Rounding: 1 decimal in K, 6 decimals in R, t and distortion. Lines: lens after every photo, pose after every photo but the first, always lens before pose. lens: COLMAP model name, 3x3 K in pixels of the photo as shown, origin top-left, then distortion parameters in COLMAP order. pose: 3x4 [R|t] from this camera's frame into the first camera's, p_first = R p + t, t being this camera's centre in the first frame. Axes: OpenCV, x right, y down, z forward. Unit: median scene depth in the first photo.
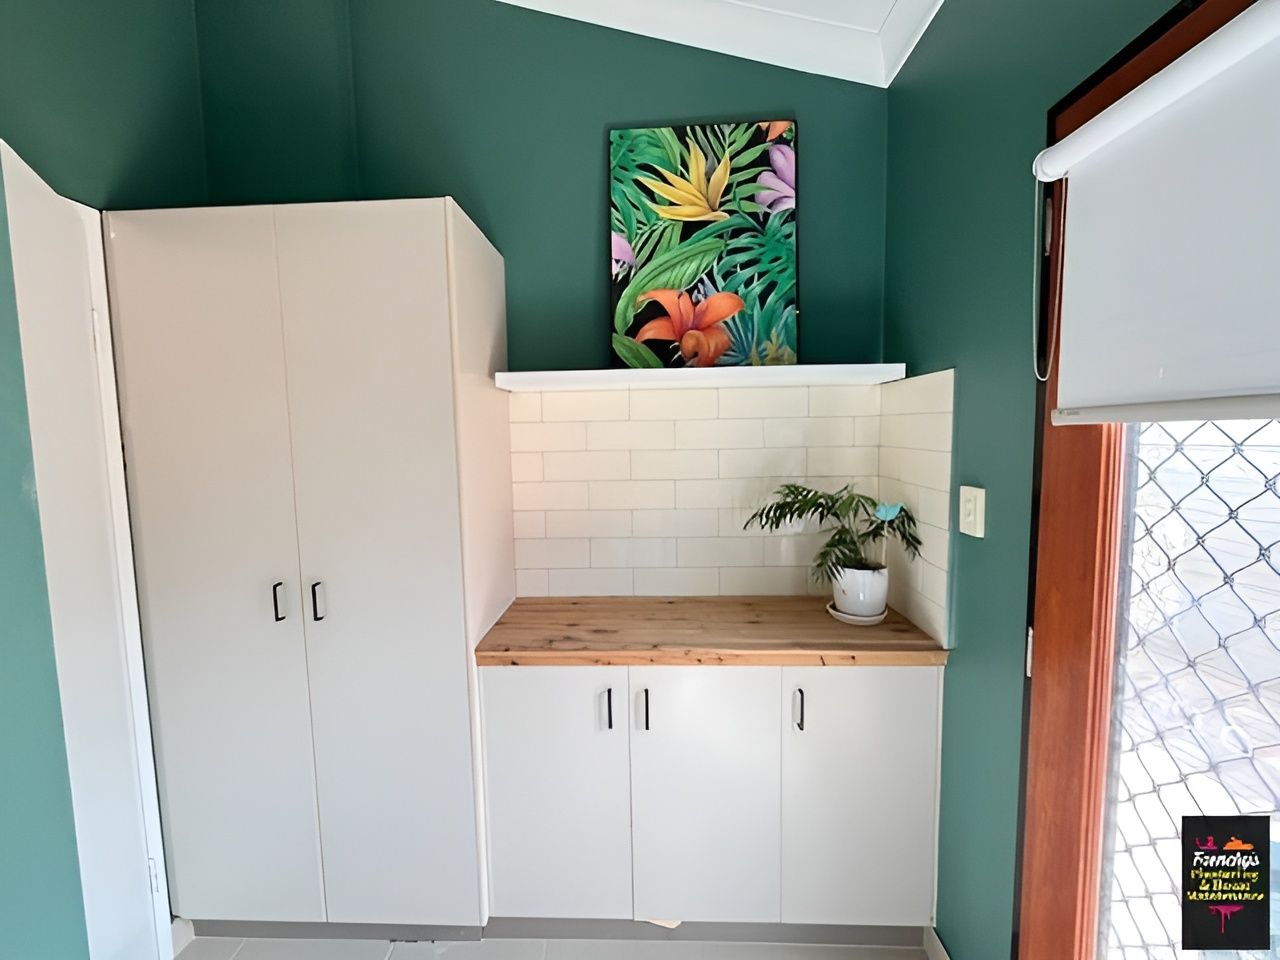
lens RADIAL K [[515.4, 0, 640.0], [0, 515.4, 480.0], [0, 0, 1]] dist [-0.000117, -0.000028]
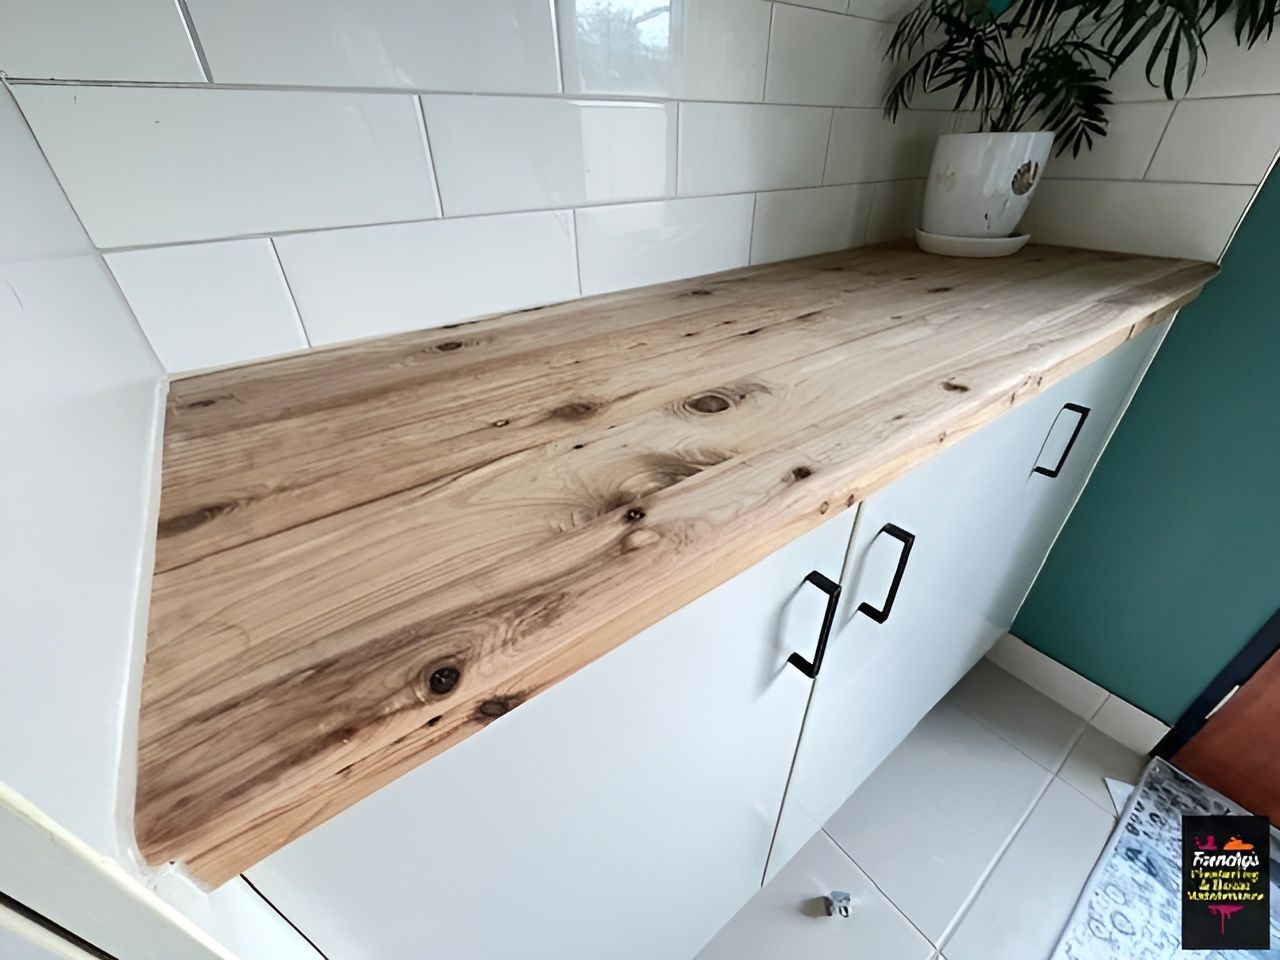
lens RADIAL K [[515.4, 0, 640.0], [0, 515.4, 480.0], [0, 0, 1]] dist [-0.000117, -0.000028]
pose [[0.775078, -0.337397, 0.534245, -0.244657], [0.054925, 0.878279, 0.474984, 0.194339], [-0.629474, -0.338806, 0.699265, 0.792330]]
